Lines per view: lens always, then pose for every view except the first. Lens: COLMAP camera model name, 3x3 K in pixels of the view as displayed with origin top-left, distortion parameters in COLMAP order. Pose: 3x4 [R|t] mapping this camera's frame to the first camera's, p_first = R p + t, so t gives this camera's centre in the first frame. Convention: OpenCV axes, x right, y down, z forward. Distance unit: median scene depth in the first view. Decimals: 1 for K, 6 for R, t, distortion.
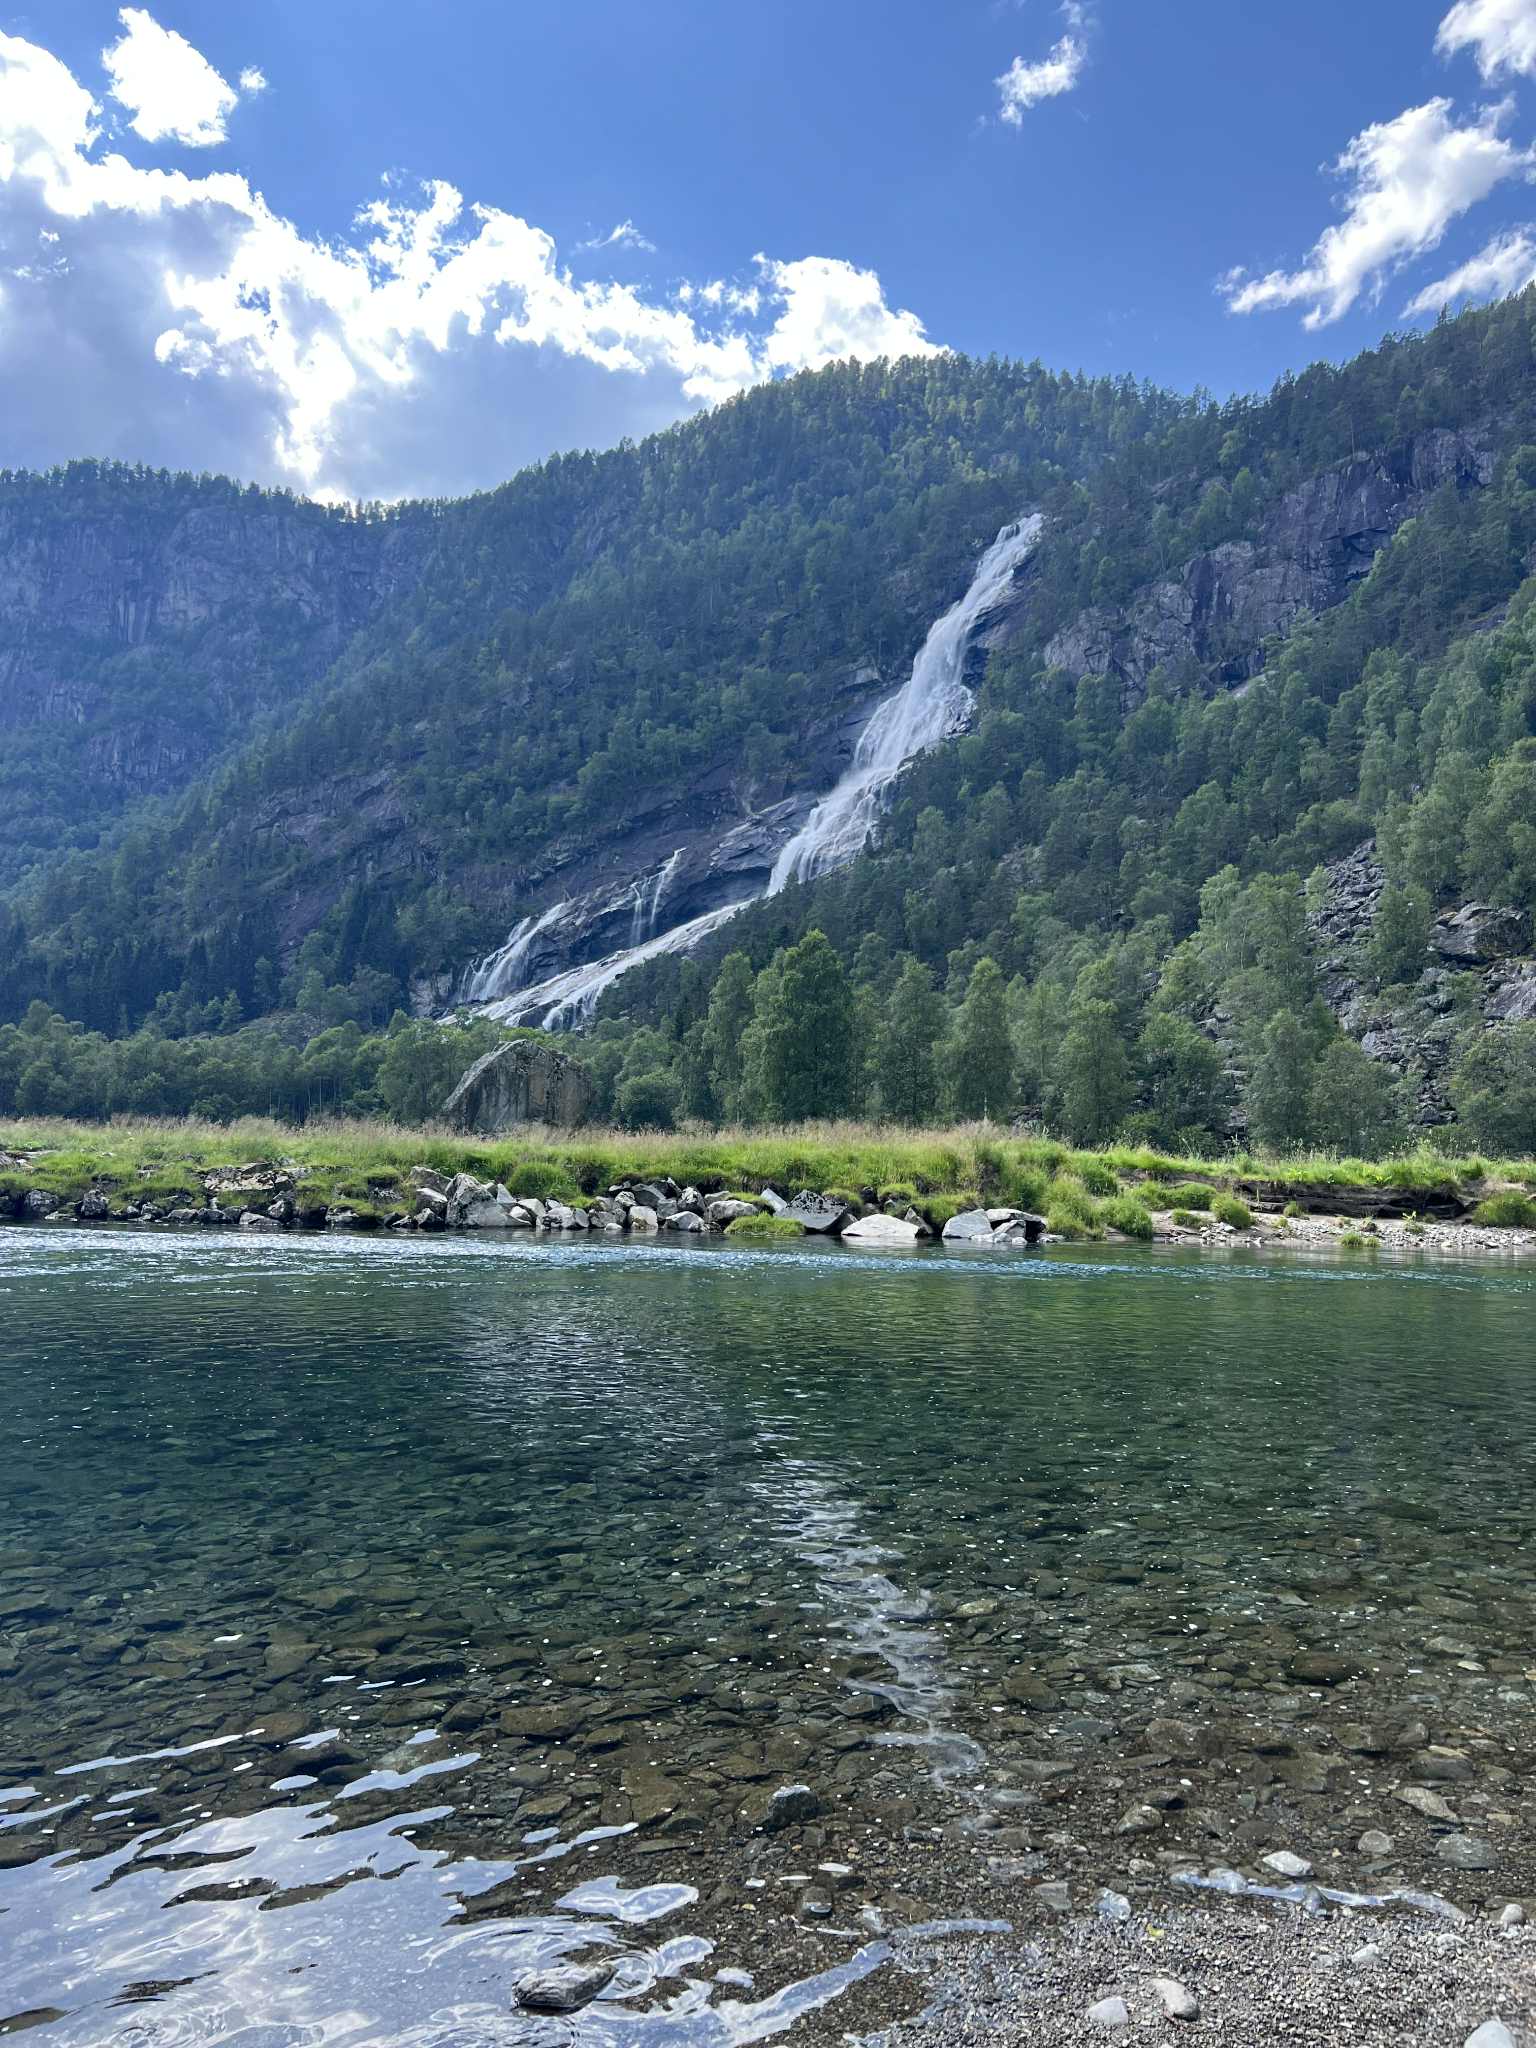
lens RADIAL K [[1533.2, 0, 786.3], [0, 1533.2, 1044.2], [0, 0, 1]] dist [0.115733, -0.234427]
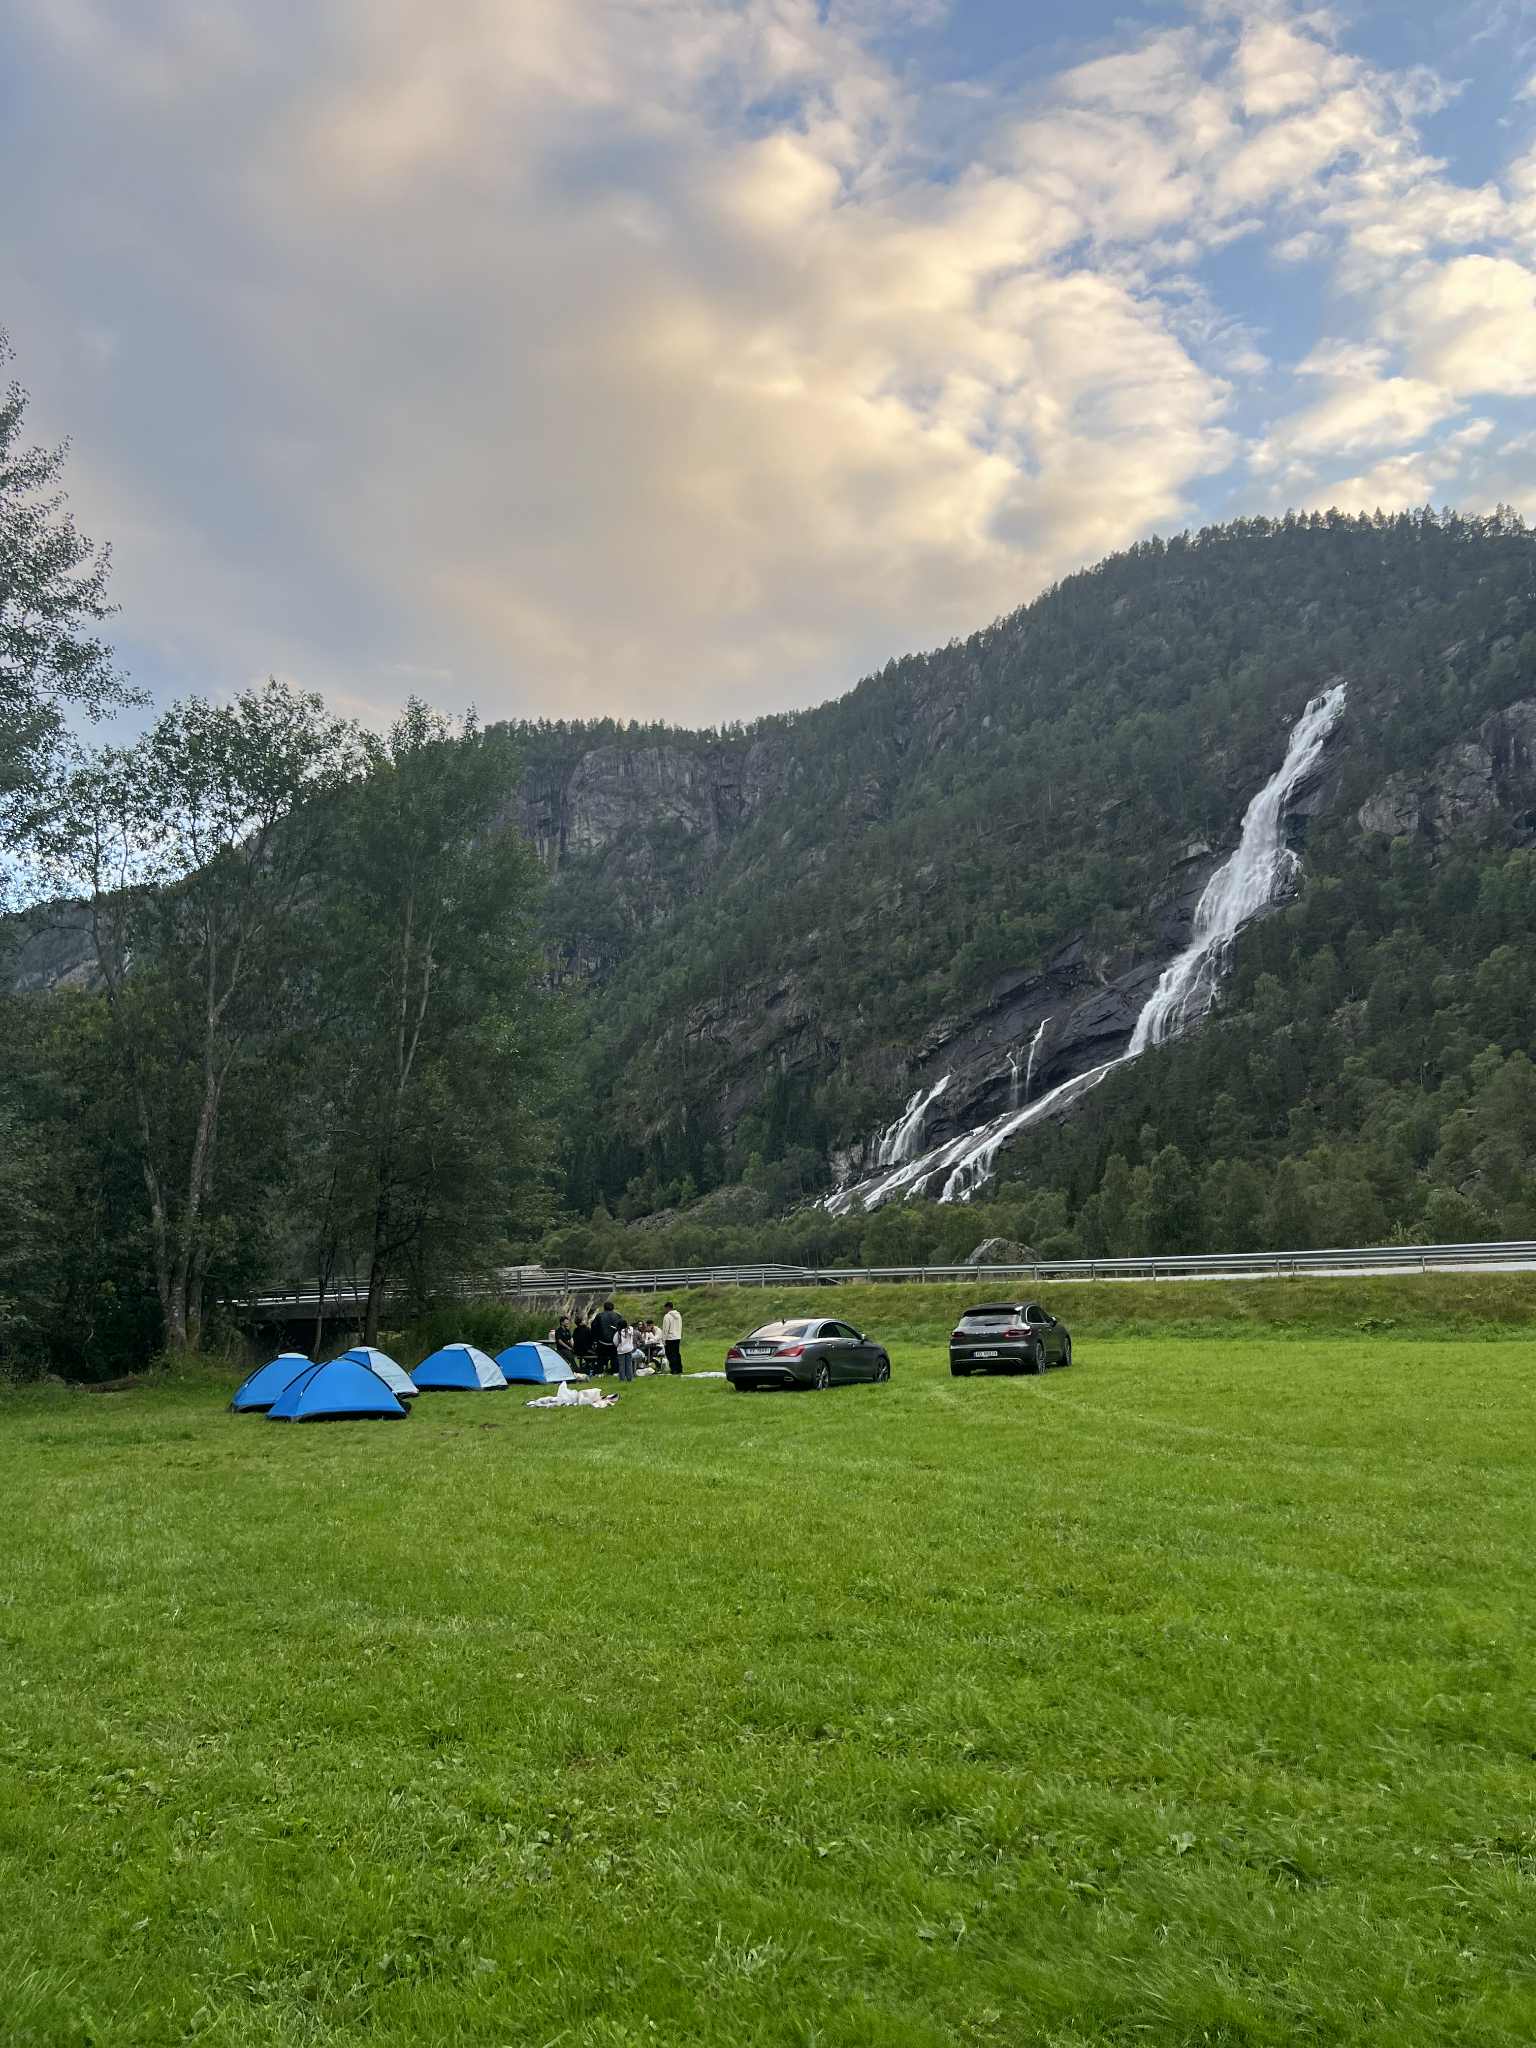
lens RADIAL K [[1530.3, 0, 768.0], [0, 1530.3, 1024.0], [0, 0, 1]] dist [0.200667, -0.572515]
pose [[0.965730, -0.106771, -0.236570, 0.003273], [0.083395, 0.990784, -0.106735, -0.016436], [0.245786, 0.083349, 0.965734, -0.166850]]
